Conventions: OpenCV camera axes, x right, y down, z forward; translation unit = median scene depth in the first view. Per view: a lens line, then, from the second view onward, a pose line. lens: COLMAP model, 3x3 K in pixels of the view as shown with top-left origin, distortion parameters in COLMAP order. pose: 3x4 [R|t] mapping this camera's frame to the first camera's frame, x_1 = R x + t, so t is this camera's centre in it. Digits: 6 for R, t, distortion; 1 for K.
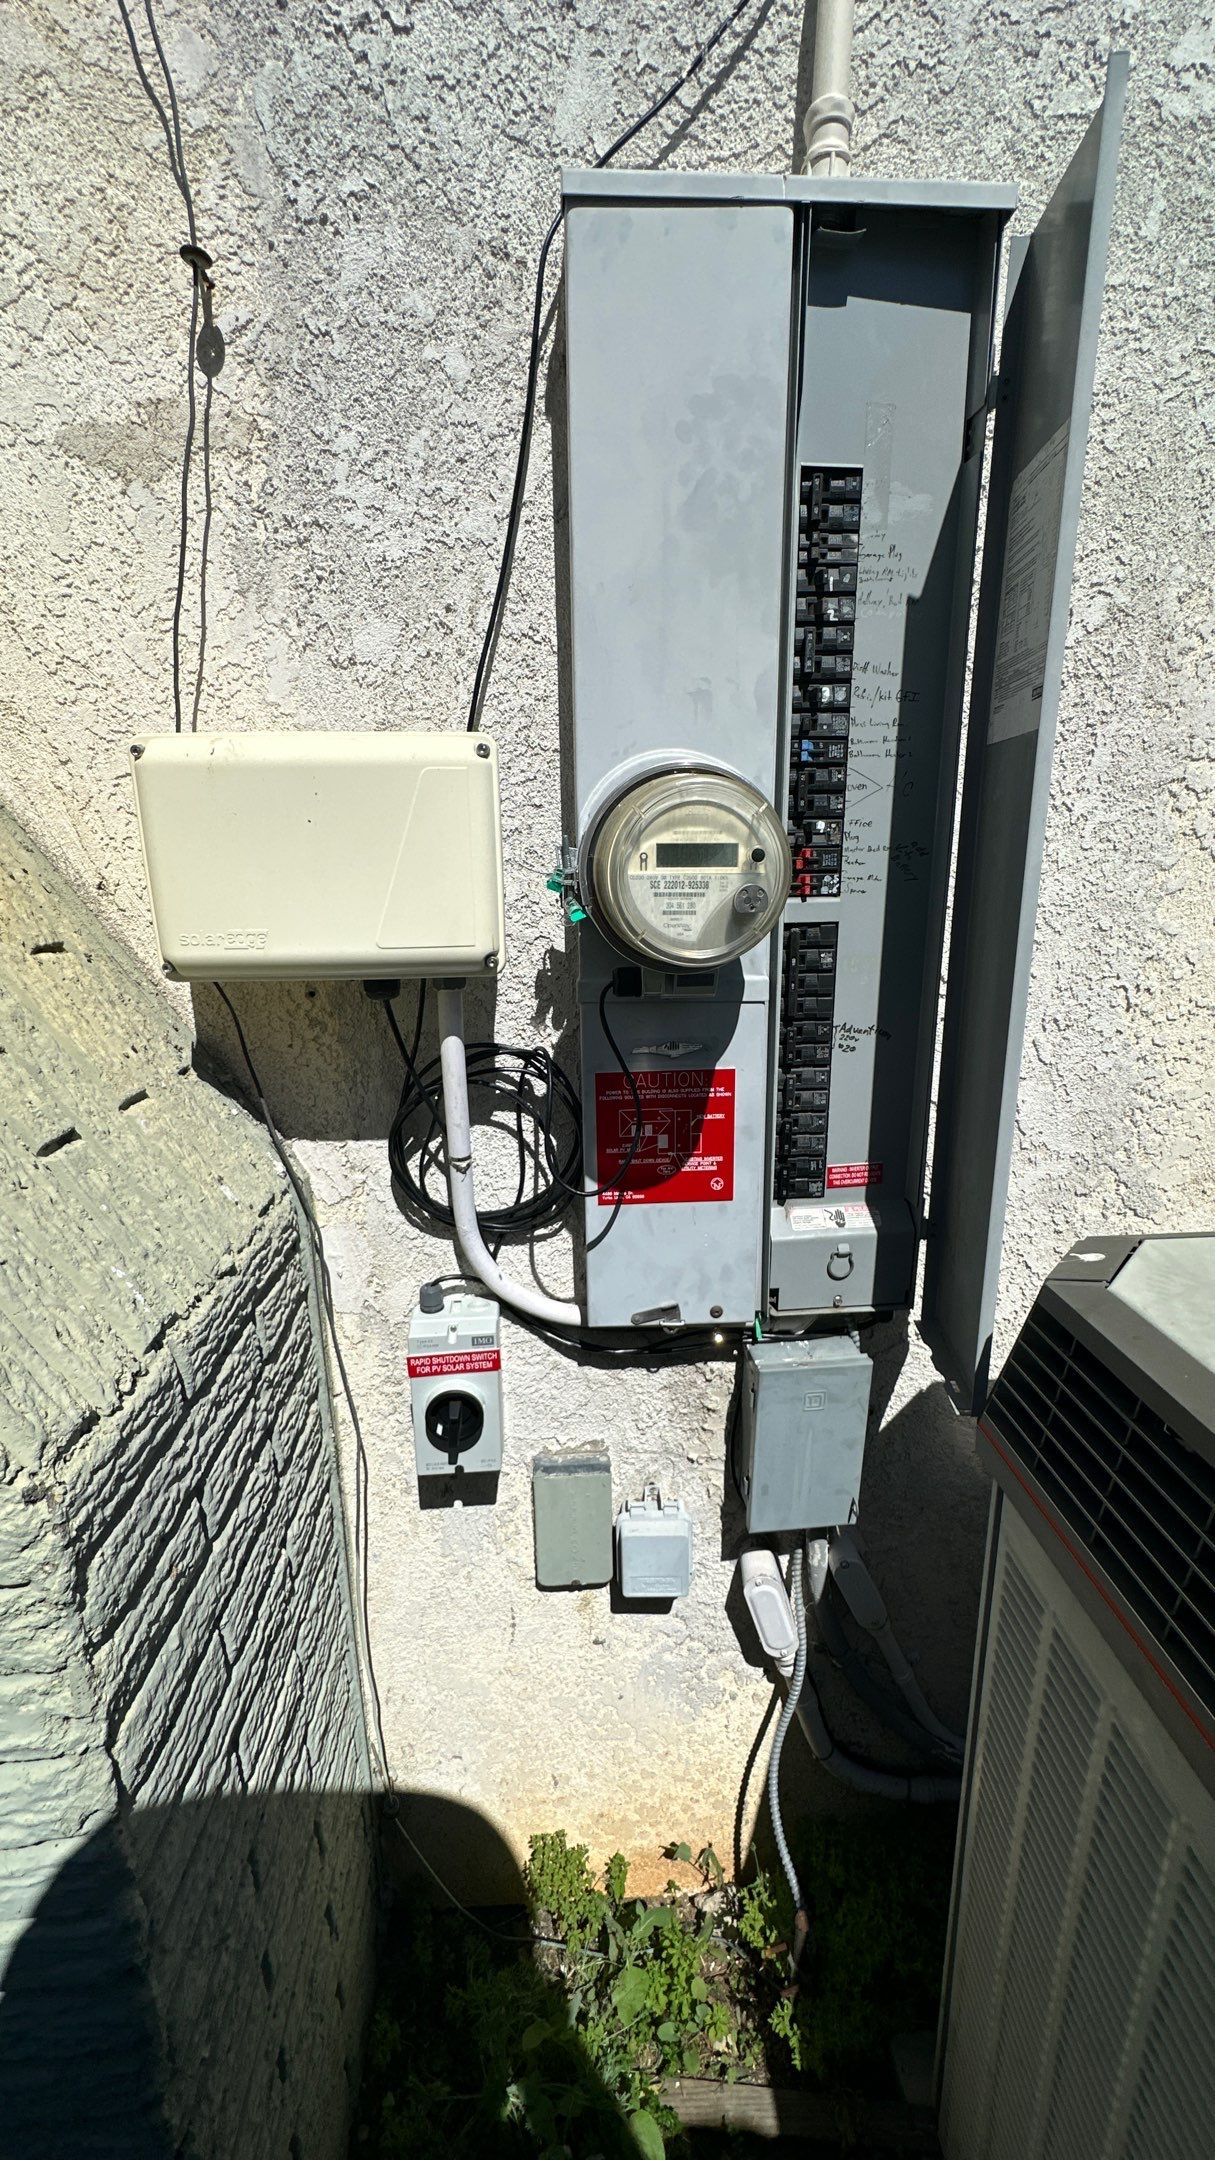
lens RADIAL K [[864.2, 0, 612.3], [0, 864.2, 1078.4], [0, 0, 1]] dist [-0.003806, 0.001099]
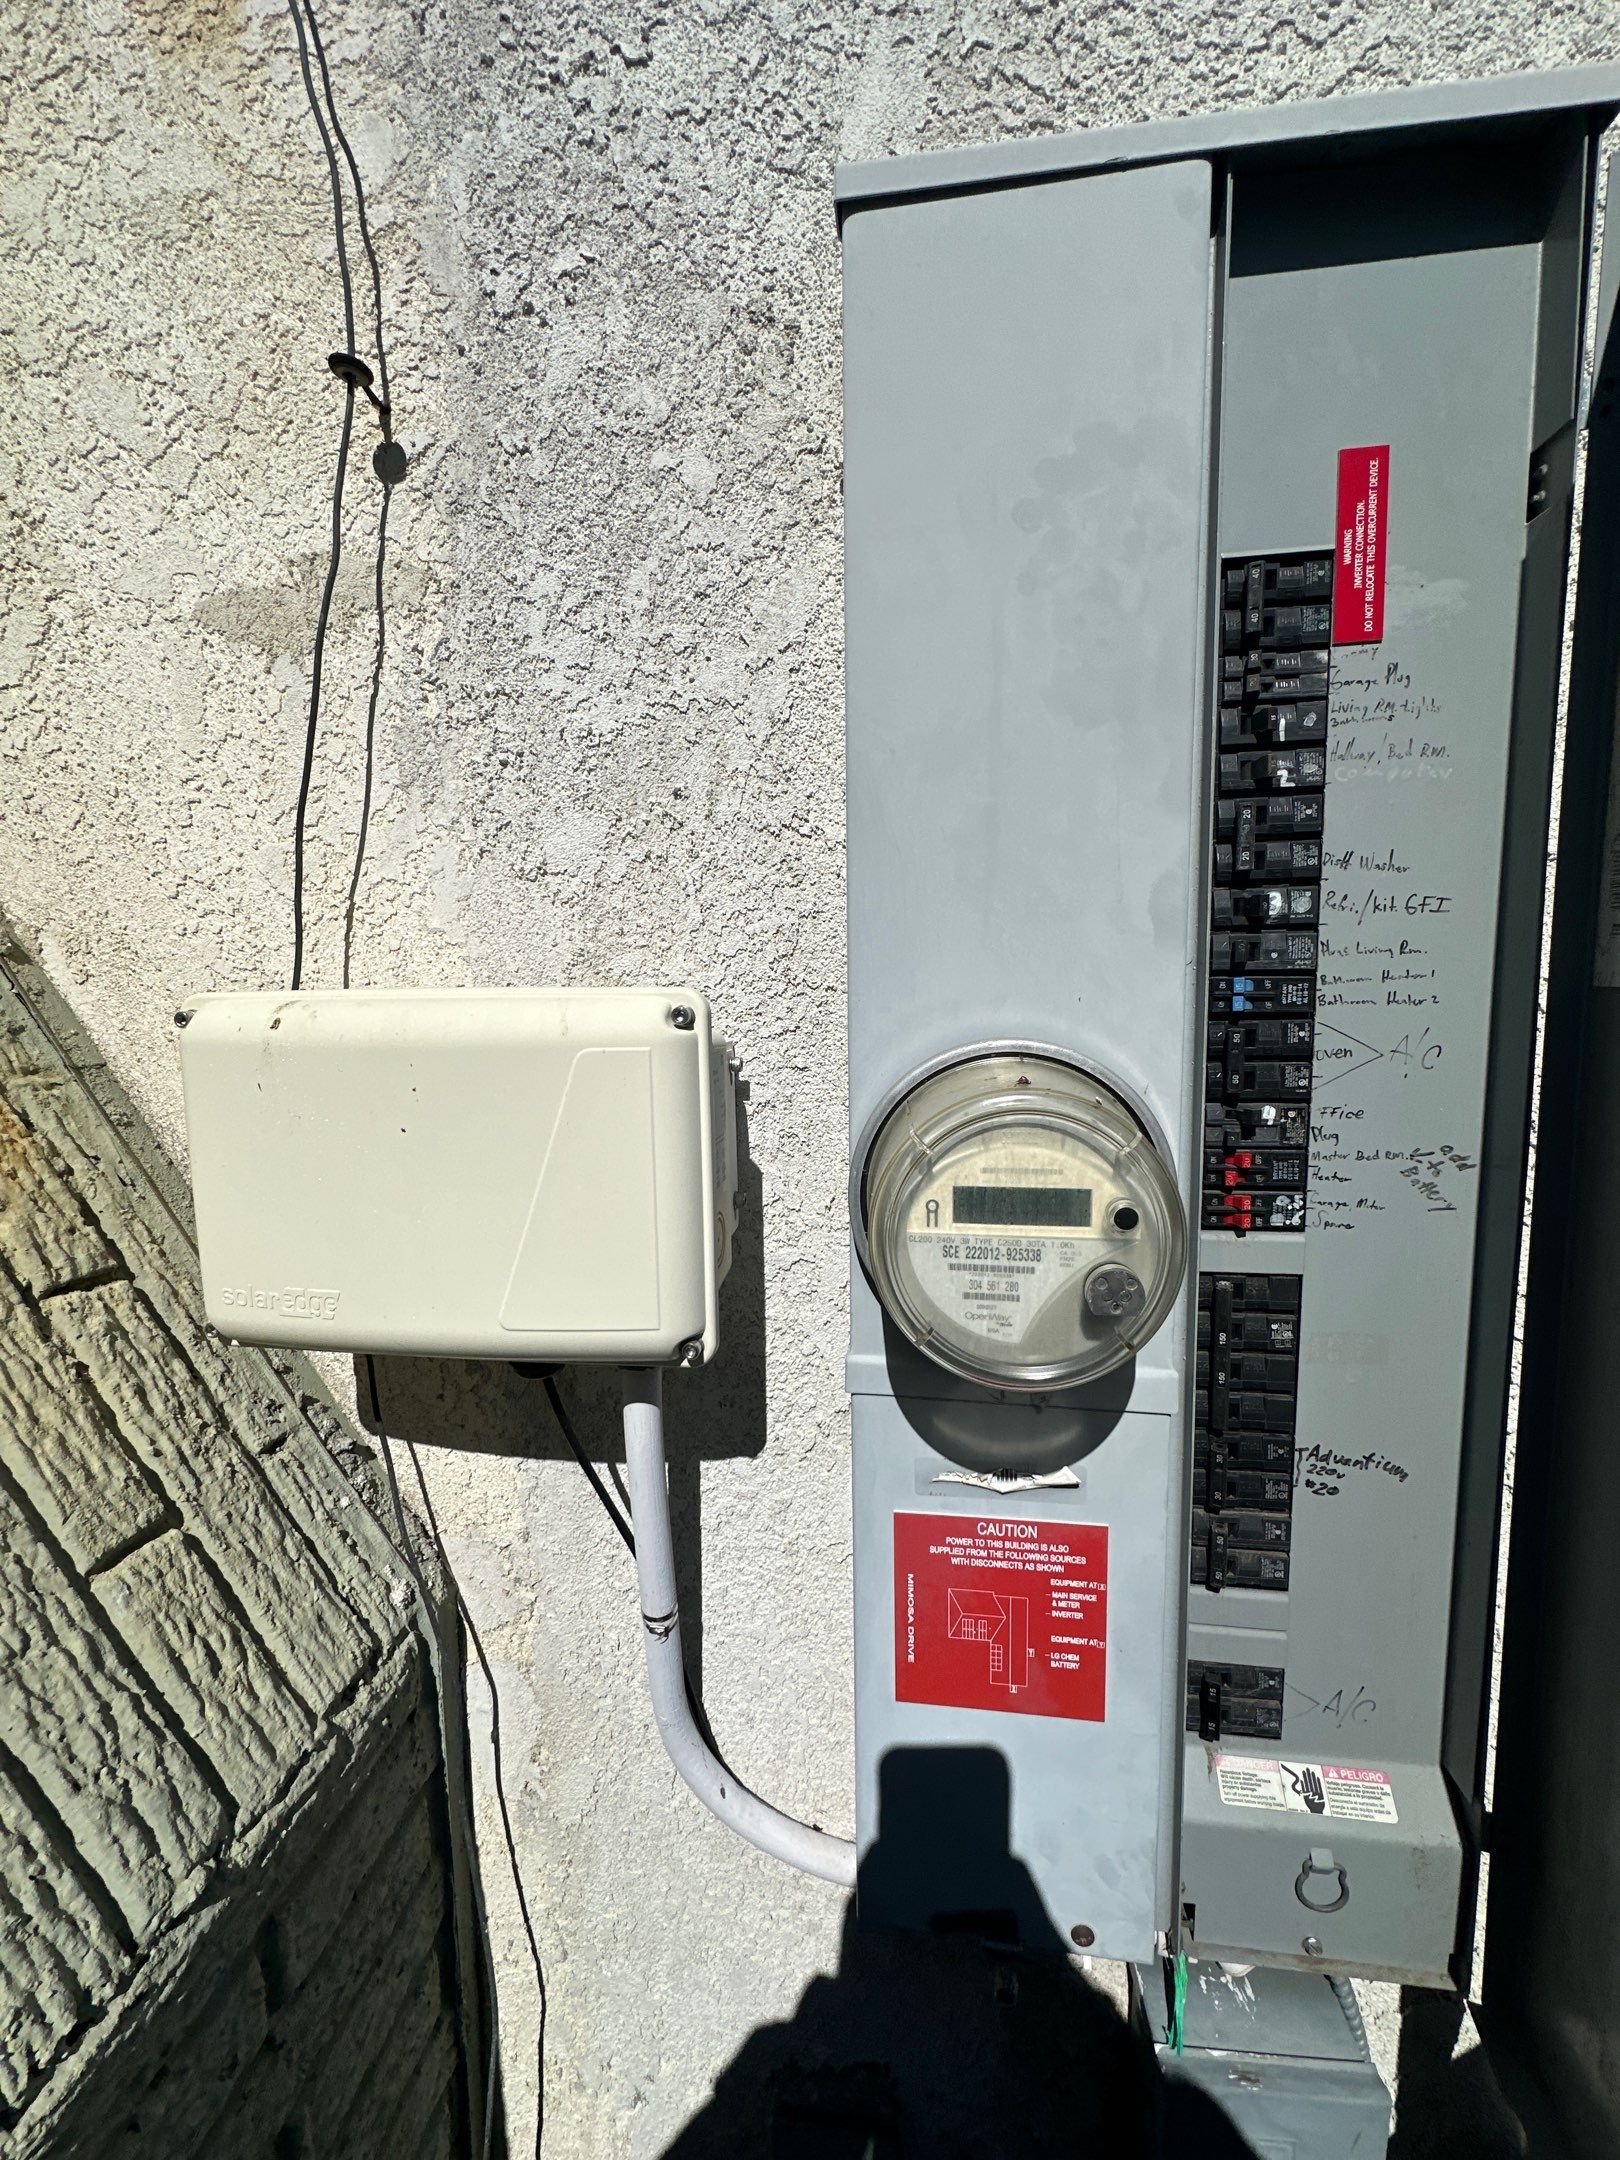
lens RADIAL K [[860.8, 0, 813.3], [0, 860.8, 1077.2], [0, 0, 1]] dist [-0.003343, 0.000704]
pose [[0.982191, 0.017901, -0.187033, 0.050507], [-0.046337, 0.987782, -0.148796, -0.232628], [0.182084, 0.154812, 0.971019, 0.401944]]
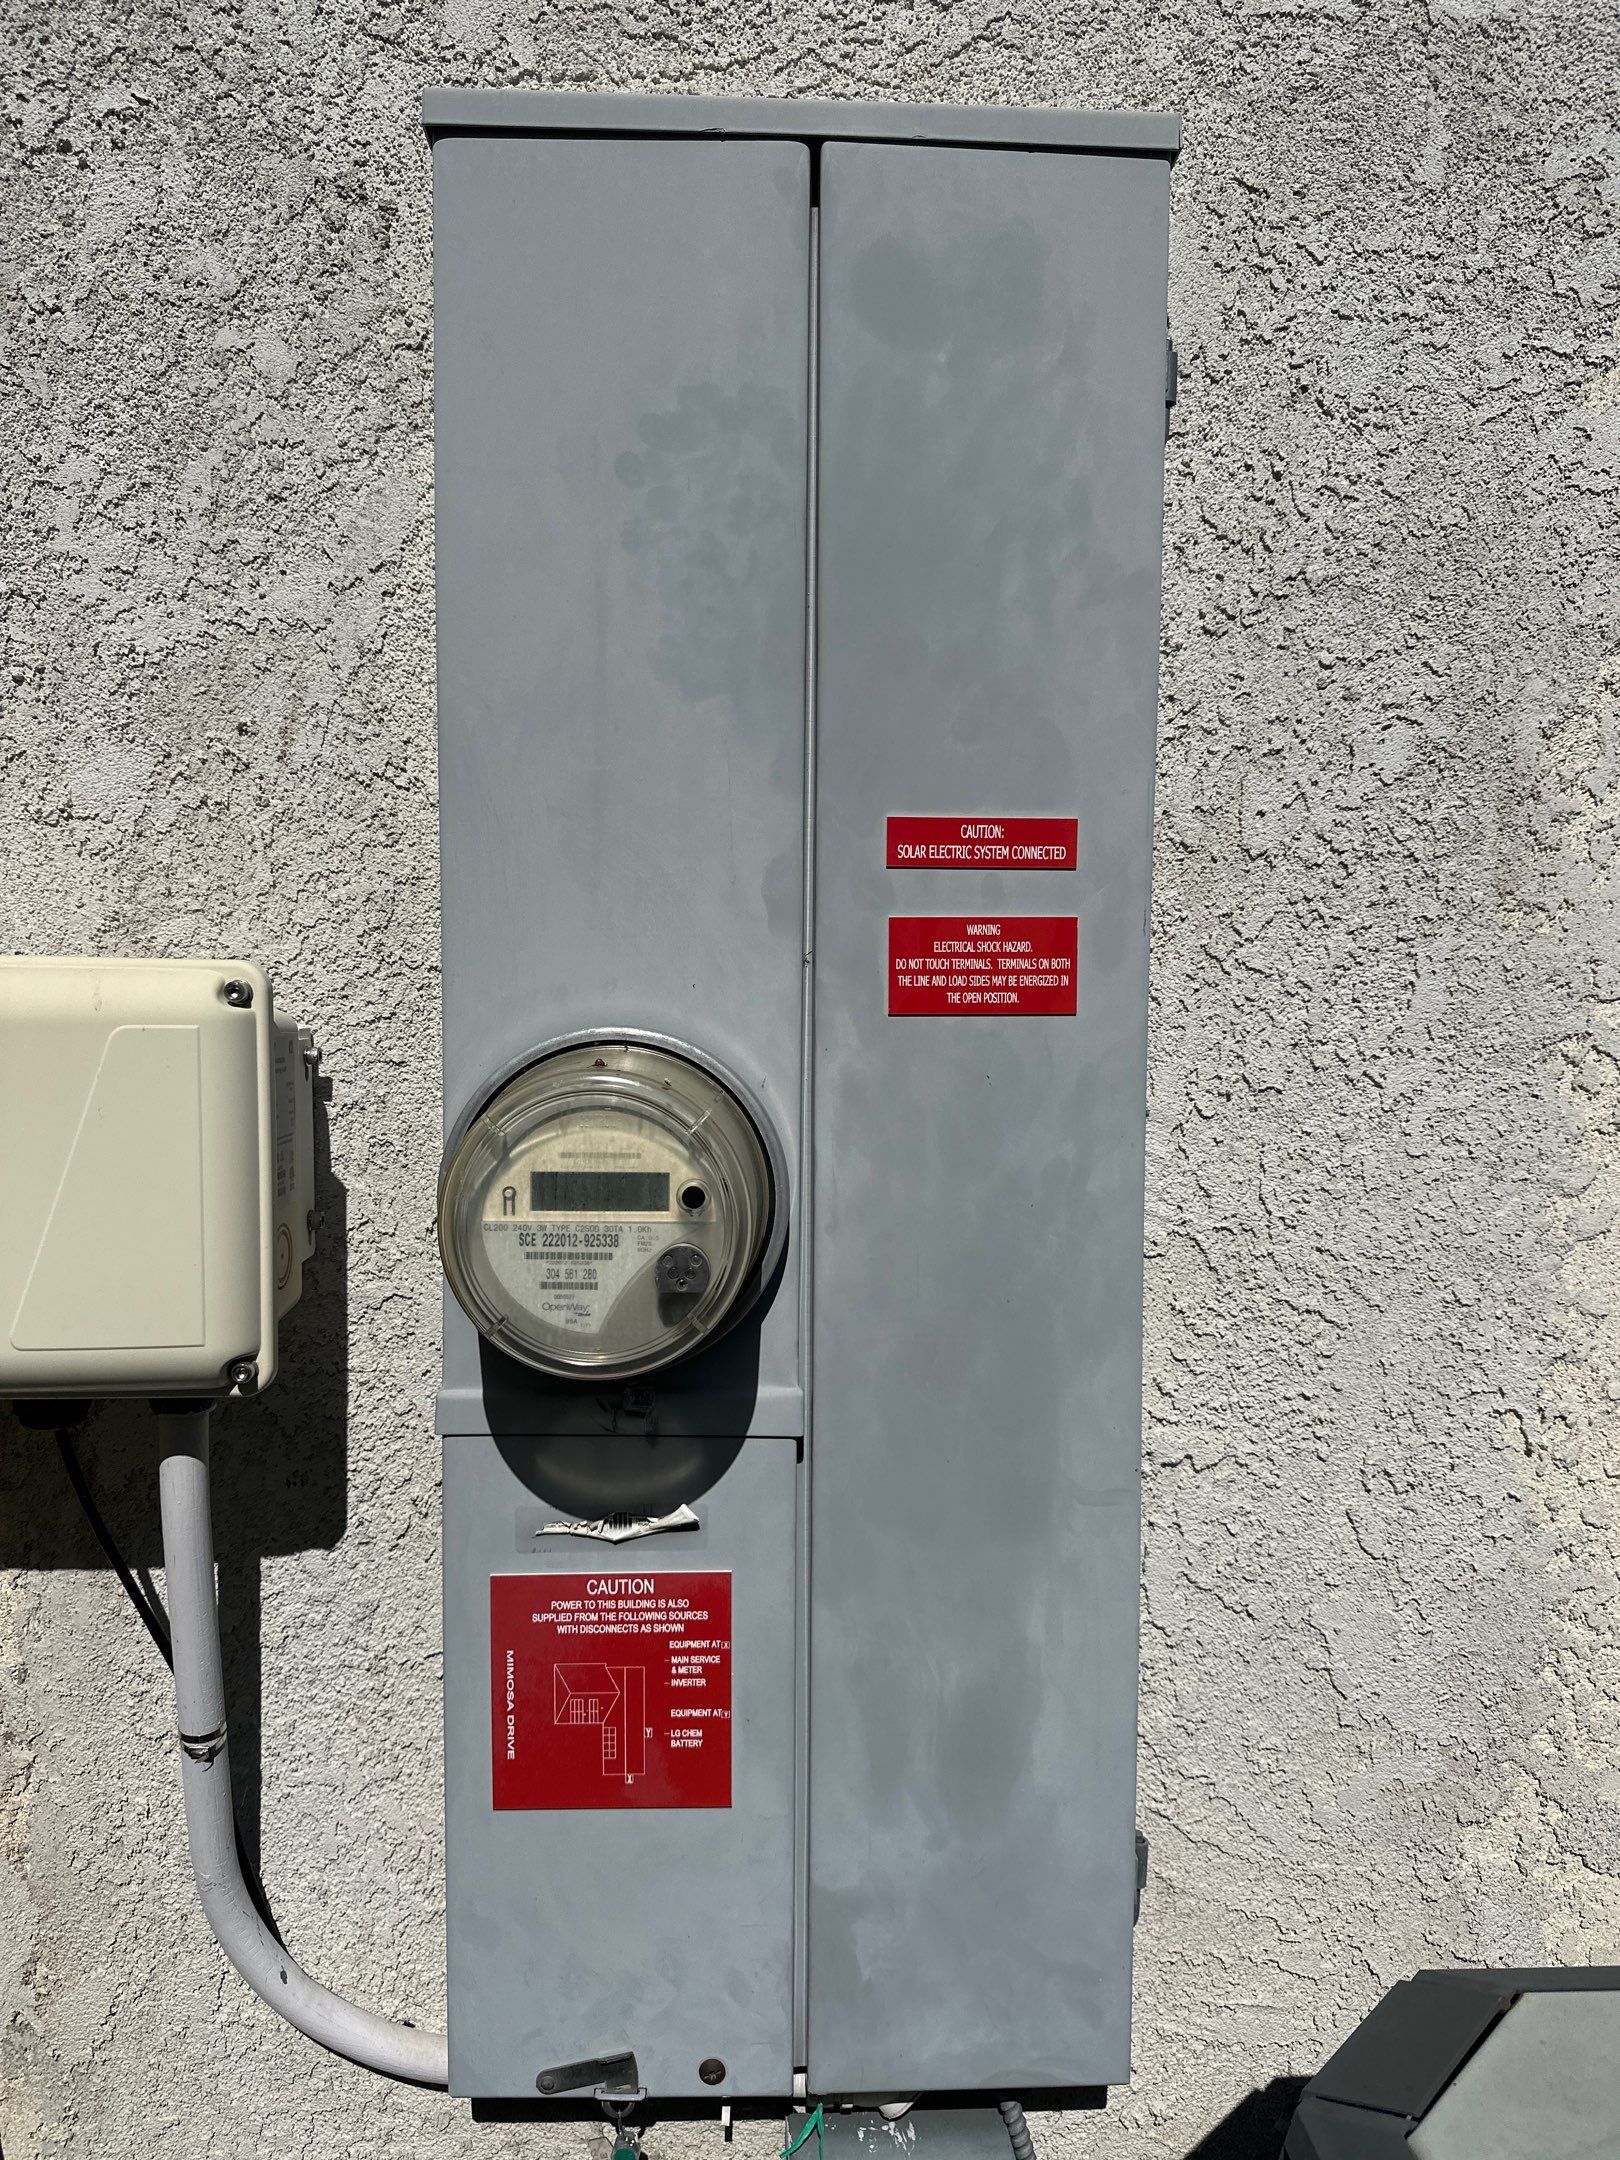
lens RADIAL K [[1538.4, 0, 809.4], [0, 1538.4, 1094.9], [0, 0, 1]] dist [0.013563, -0.020634]
pose [[0.999649, 0.021318, -0.015752, 0.212197], [-0.023911, 0.981720, -0.188825, -0.129099], [0.011438, 0.189136, 0.981884, 0.052196]]
